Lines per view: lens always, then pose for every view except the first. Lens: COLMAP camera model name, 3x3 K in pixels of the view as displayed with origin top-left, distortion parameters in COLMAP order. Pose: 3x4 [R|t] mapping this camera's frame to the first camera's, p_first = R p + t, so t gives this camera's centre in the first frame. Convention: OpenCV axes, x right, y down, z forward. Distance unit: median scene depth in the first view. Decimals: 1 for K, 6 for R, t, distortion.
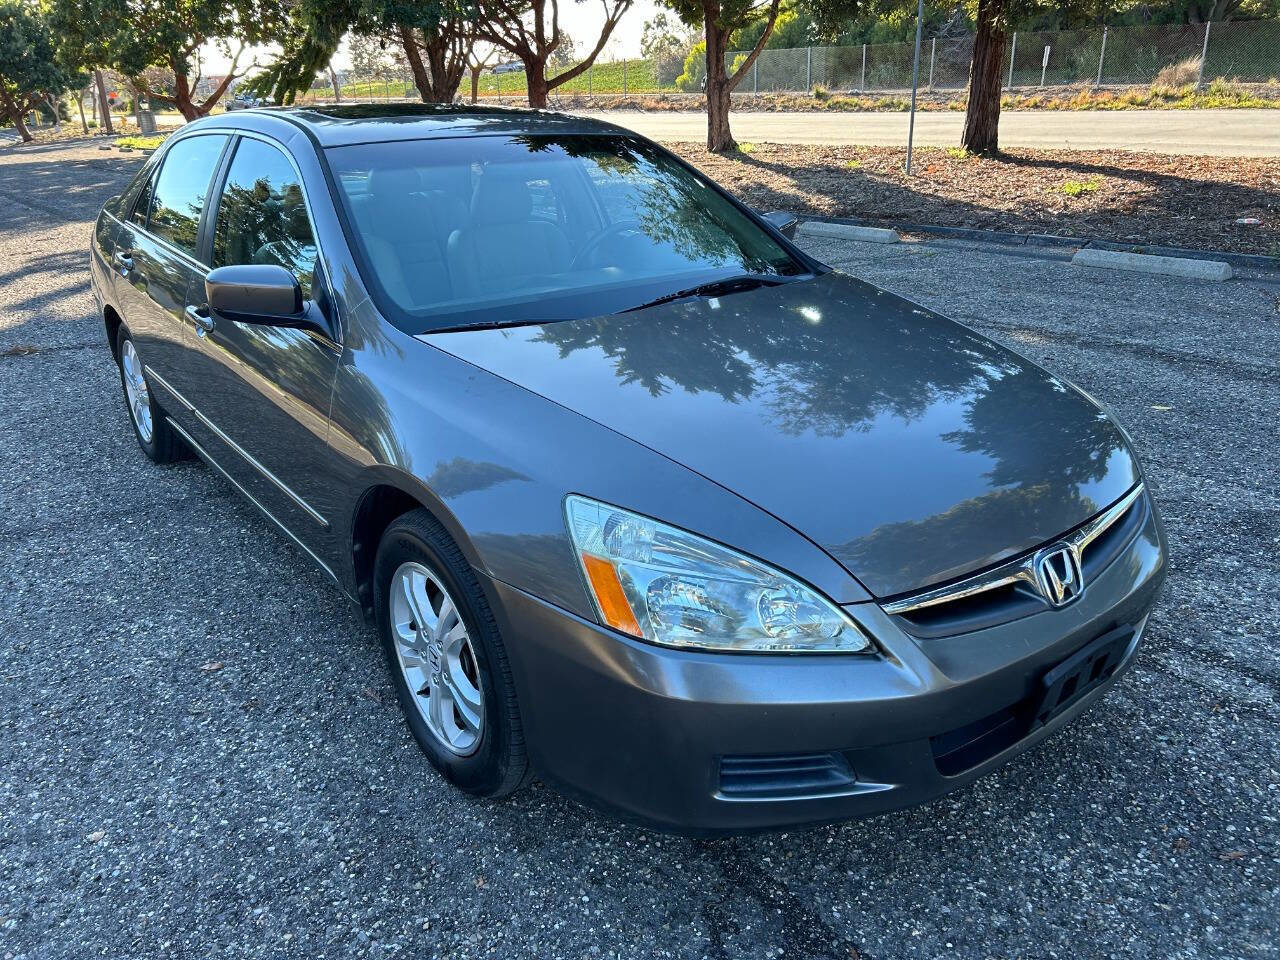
lens RADIAL K [[959.0, 0, 634.6], [0, 959.0, 474.8], [0, 0, 1]] dist [0.035568, -0.030610]
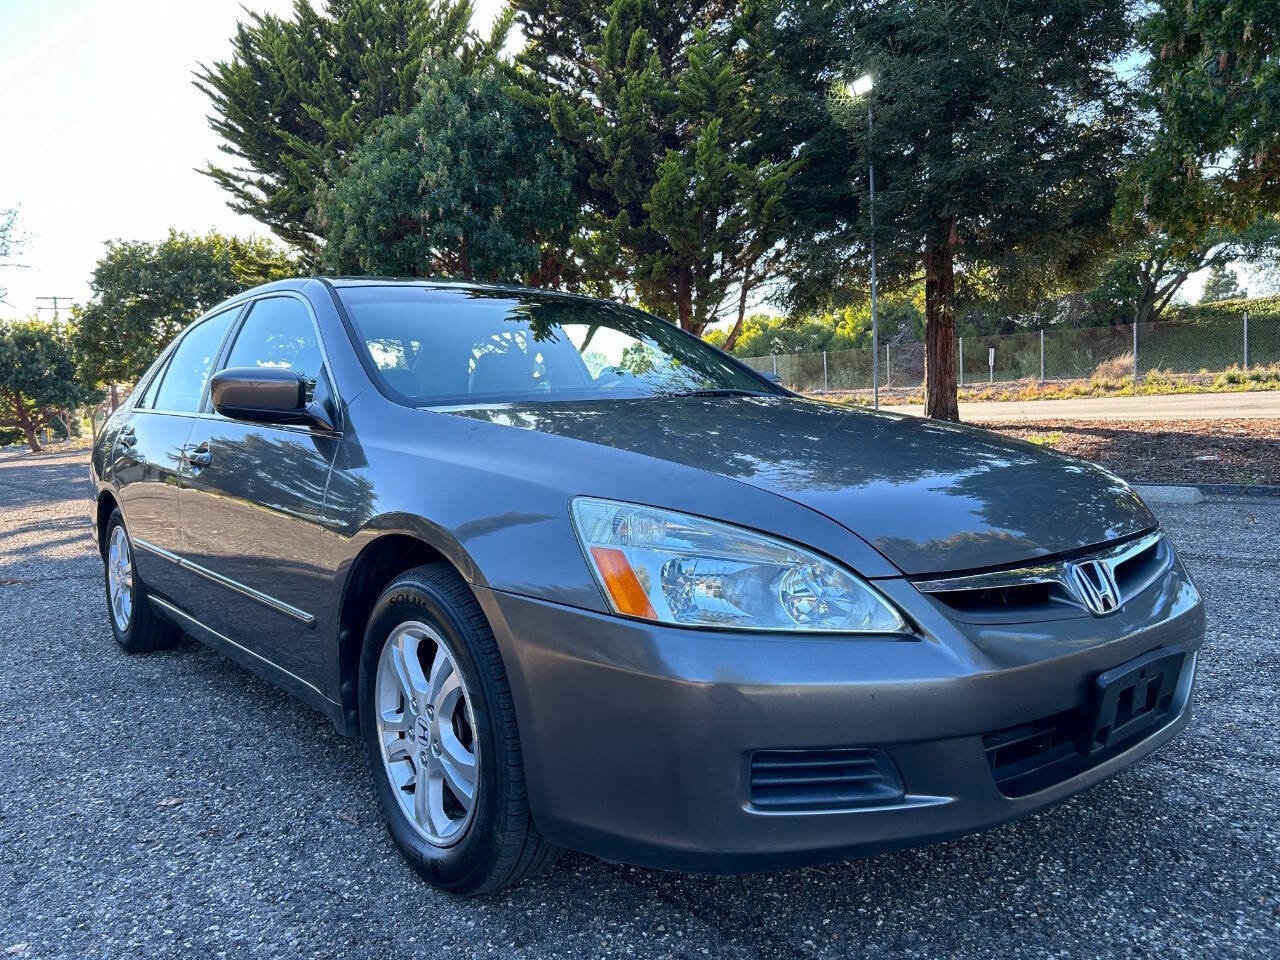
lens RADIAL K [[957.8, 0, 633.8], [0, 957.8, 482.0], [0, 0, 1]] dist [0.051813, -0.058000]
pose [[0.999617, -0.021344, 0.017602, -0.020767], [0.025596, 0.954959, -0.295633, 0.232895], [-0.010499, 0.295970, 0.955139, 0.060829]]
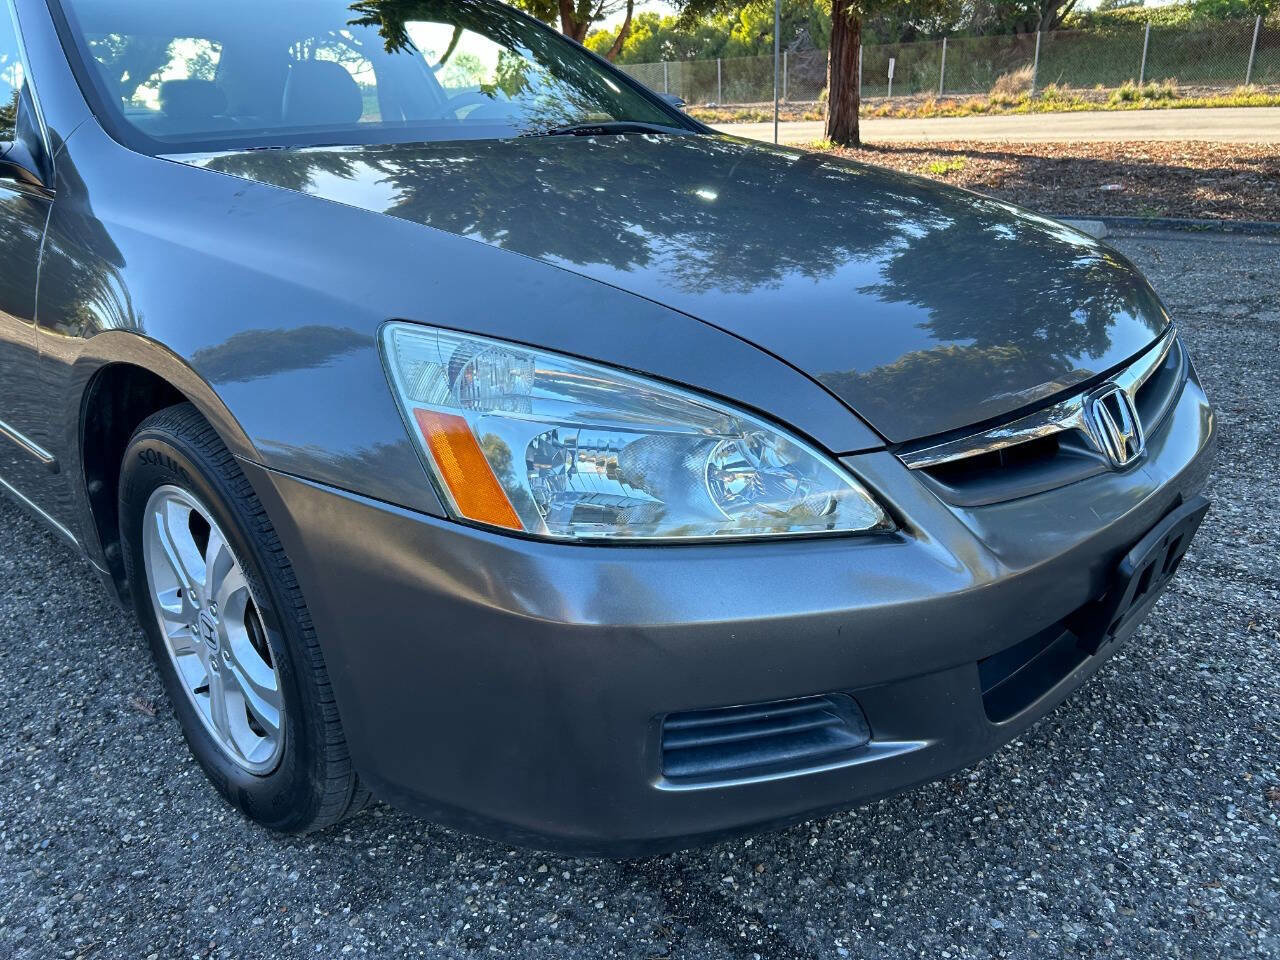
lens RADIAL K [[959.0, 0, 639.5], [0, 959.0, 477.9], [0, 0, 1]] dist [0.052463, -0.059300]
pose [[0.990046, -0.059221, 0.127675, 0.004901], [0.062040, 0.997907, -0.018213, 0.113131], [-0.126329, 0.025953, 0.991649, 0.294005]]
